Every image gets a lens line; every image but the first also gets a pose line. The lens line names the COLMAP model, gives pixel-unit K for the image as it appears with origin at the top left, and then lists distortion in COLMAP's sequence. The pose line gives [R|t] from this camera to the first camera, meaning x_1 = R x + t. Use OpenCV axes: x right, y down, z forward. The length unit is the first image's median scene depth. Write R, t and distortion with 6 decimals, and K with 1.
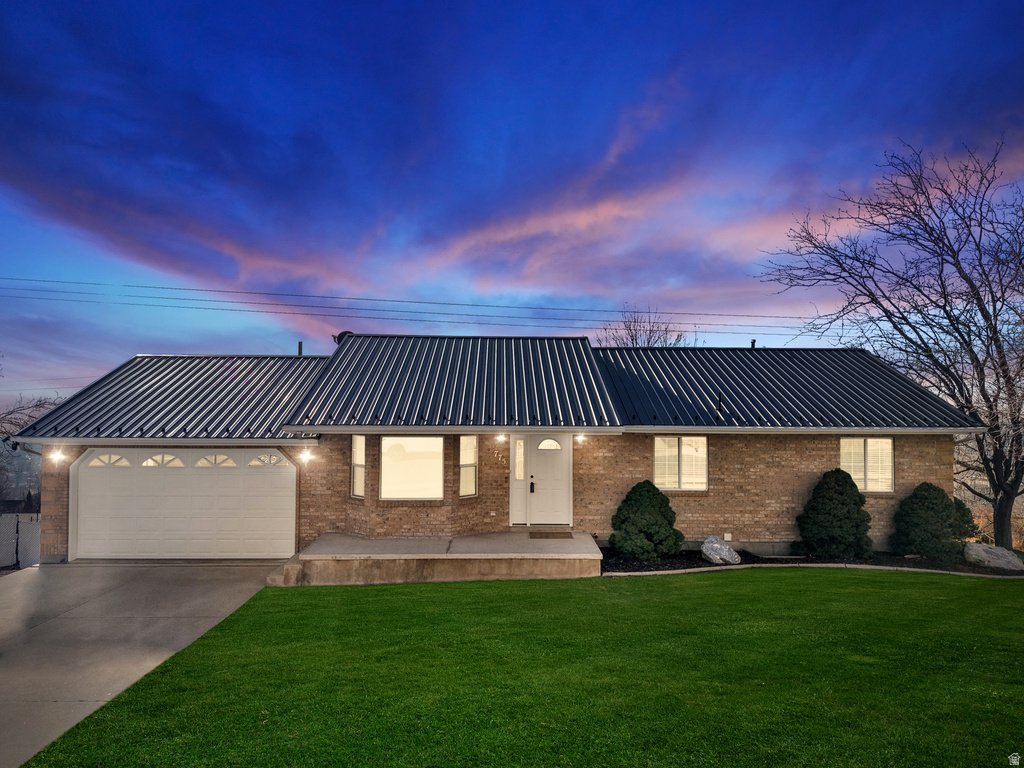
lens RADIAL K [[714.7, 0, 517.2], [0, 714.7, 388.0], [0, 0, 1]] dist [-0.010841, 0.004467]
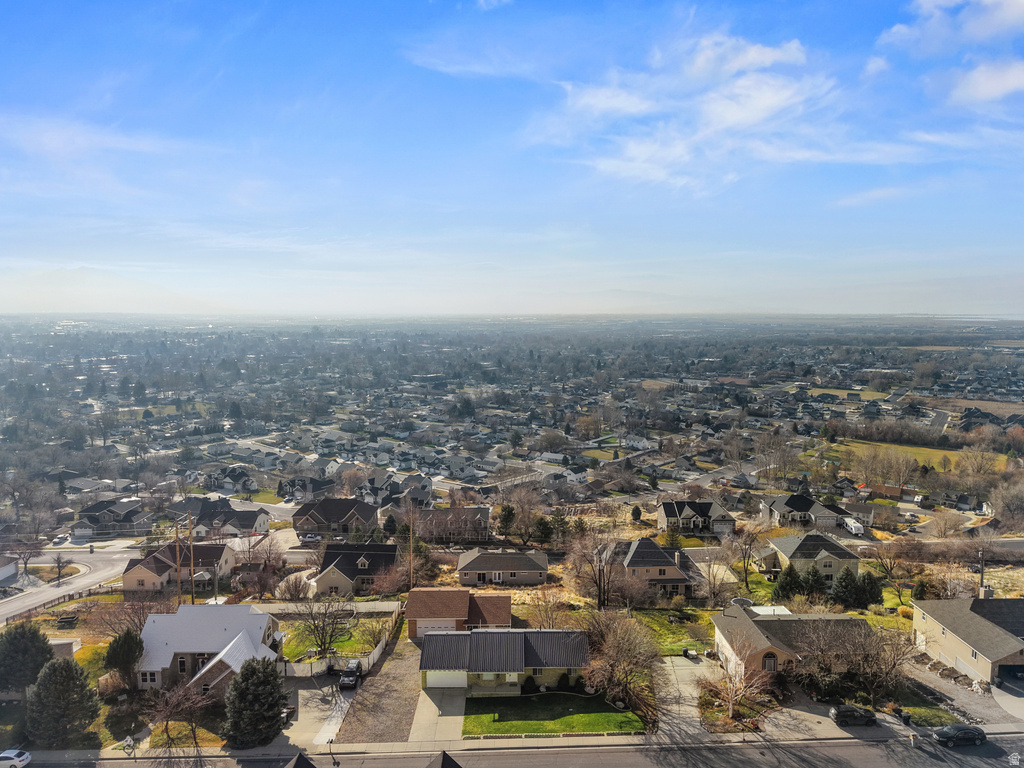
lens RADIAL K [[714.7, 0, 512.4], [0, 714.7, 382.8], [0, 0, 1]] dist [-0.010841, 0.004467]
pose [[0.999500, 0.002239, -0.031532, 0.209527], [0.001296, 0.993746, 0.111661, -2.722304], [0.031584, -0.111646, 0.993246, -4.218916]]
